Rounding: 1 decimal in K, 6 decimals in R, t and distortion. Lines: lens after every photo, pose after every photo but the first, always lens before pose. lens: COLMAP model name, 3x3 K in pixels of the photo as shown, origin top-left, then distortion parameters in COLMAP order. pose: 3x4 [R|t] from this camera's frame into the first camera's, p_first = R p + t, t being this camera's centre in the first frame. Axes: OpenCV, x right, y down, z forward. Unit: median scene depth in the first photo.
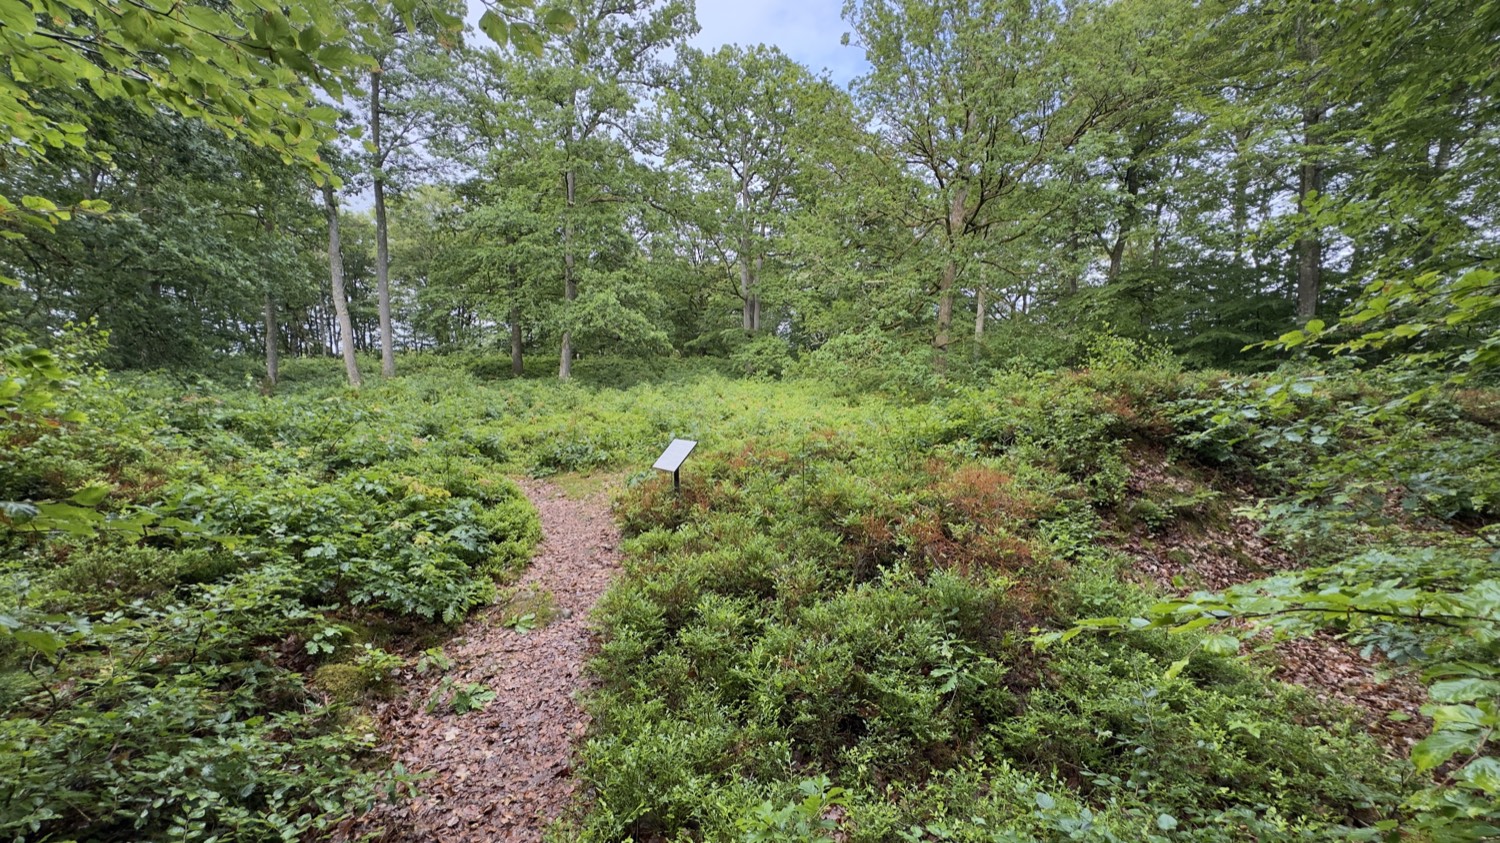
lens RADIAL K [[592.5, 0, 750.5], [0, 592.5, 419.1], [0, 0, 1]] dist [0.000089, 0.000103]
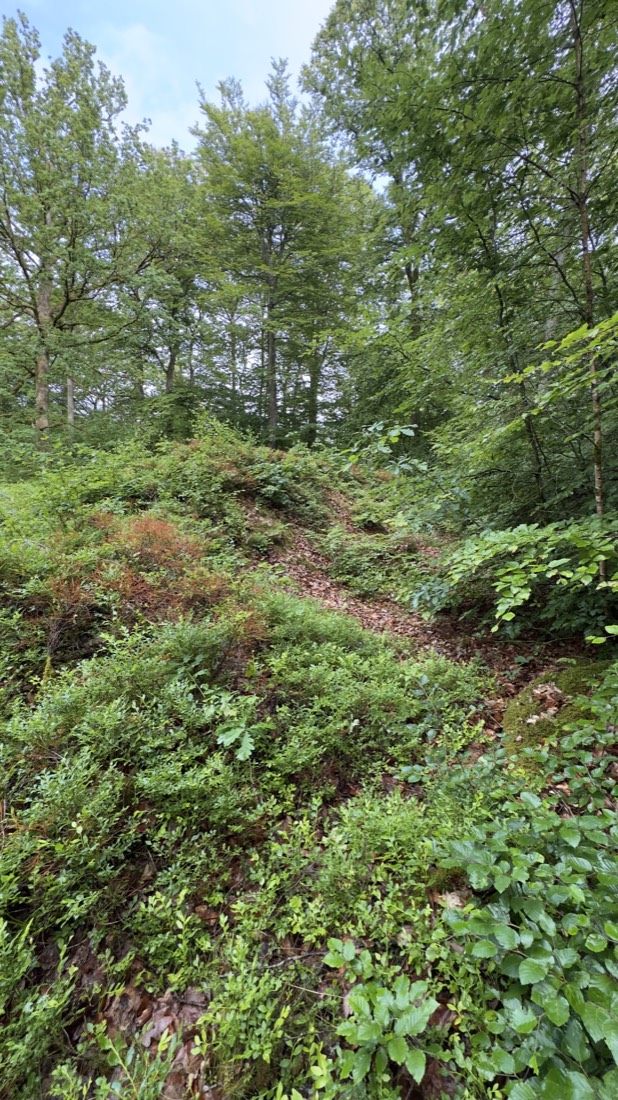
lens RADIAL K [[434.5, 0, 310.1], [0, 434.5, 553.6], [0, 0, 1]] dist [0.000089, 0.000103]
pose [[0.648366, -0.137917, 0.748733, -0.014069], [0.037396, 0.988037, 0.149614, 0.029238], [-0.760410, -0.069005, 0.645767, 0.201196]]
